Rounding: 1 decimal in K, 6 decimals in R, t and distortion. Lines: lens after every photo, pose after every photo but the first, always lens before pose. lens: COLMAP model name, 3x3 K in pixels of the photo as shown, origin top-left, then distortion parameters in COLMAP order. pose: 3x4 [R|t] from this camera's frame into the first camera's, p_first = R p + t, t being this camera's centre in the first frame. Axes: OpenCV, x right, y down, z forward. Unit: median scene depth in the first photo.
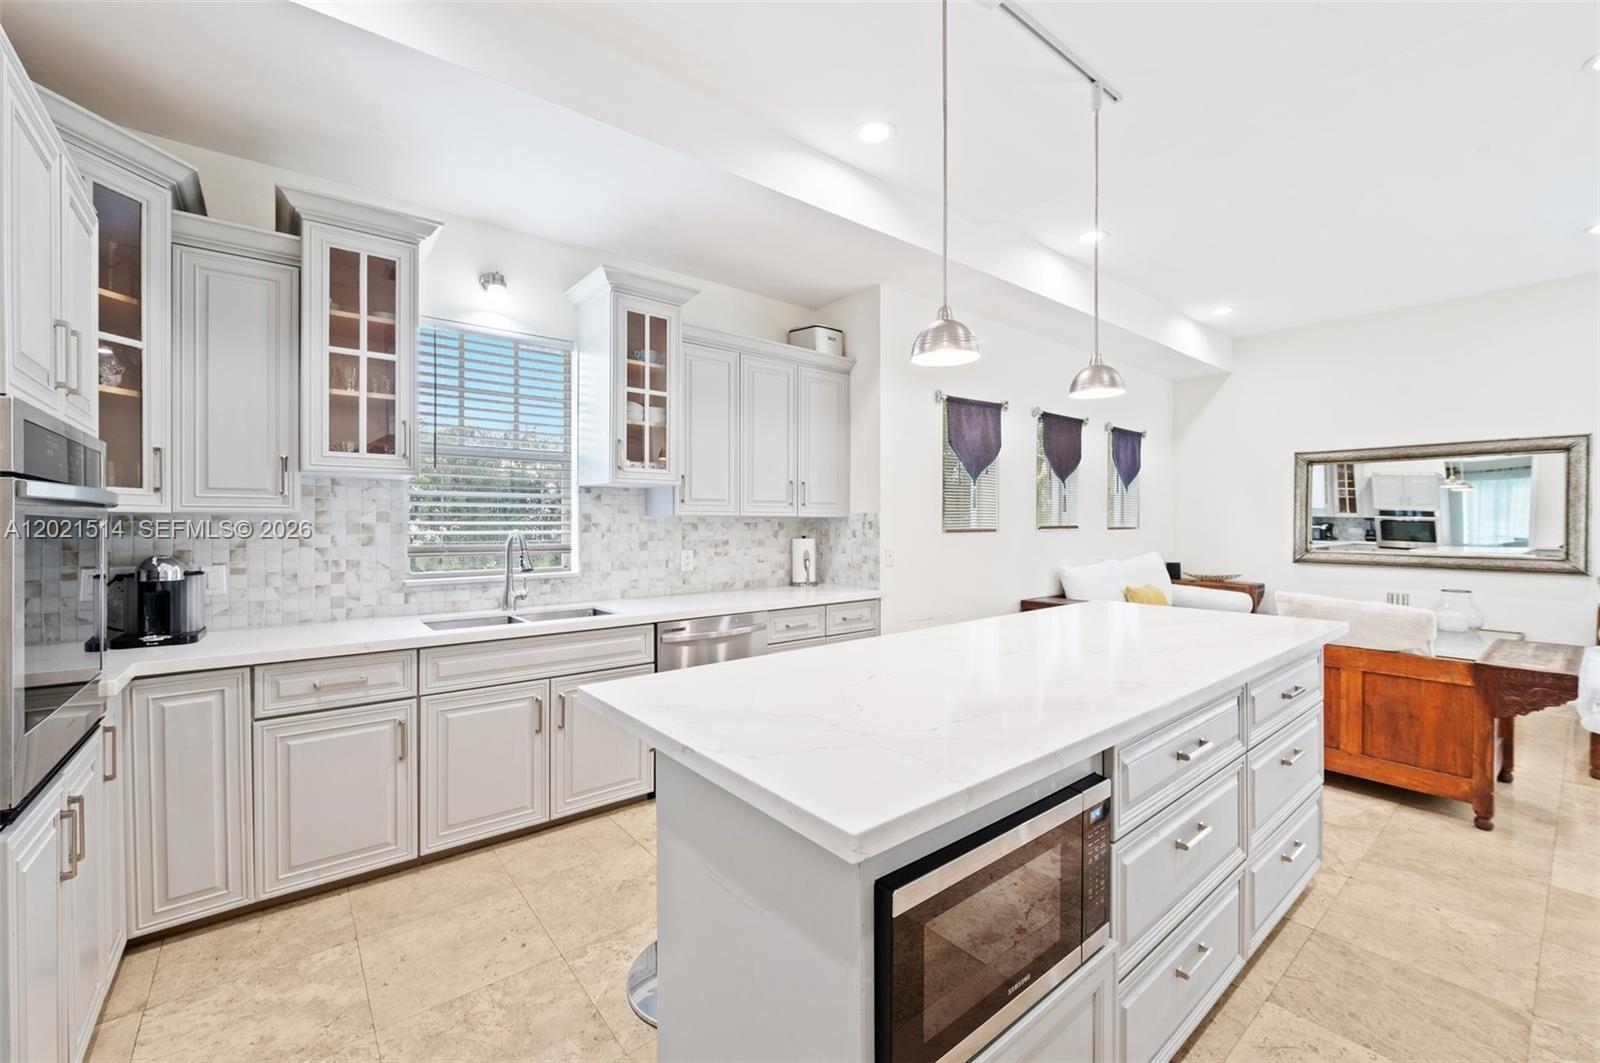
lens RADIAL K [[636.6, 0, 797.8], [0, 636.6, 521.4], [0, 0, 1]] dist [-0.002241, -0.000126]
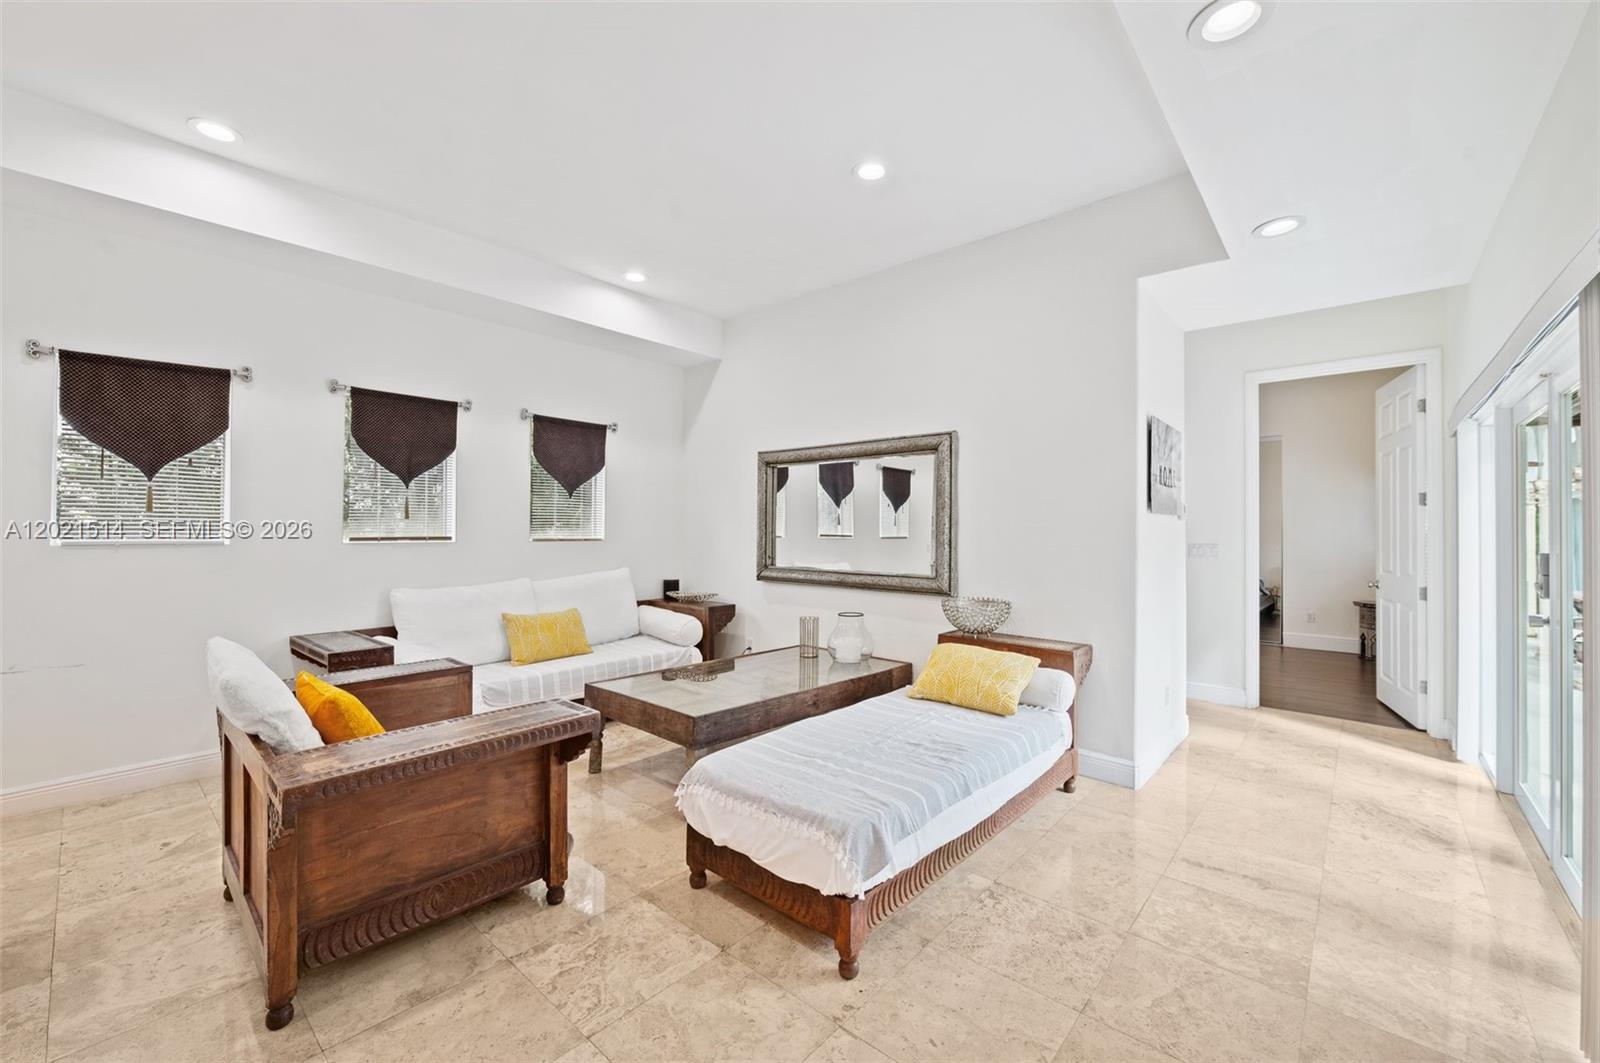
lens RADIAL K [[623.7, 0, 790.9], [0, 623.7, 523.9], [0, 0, 1]] dist [-0.000524, -0.000046]
pose [[0.988640, 0.006087, 0.150178, 0.892649], [-0.004176, 0.999906, -0.013038, -0.000431], [-0.150244, 0.012263, 0.988573, 0.191748]]
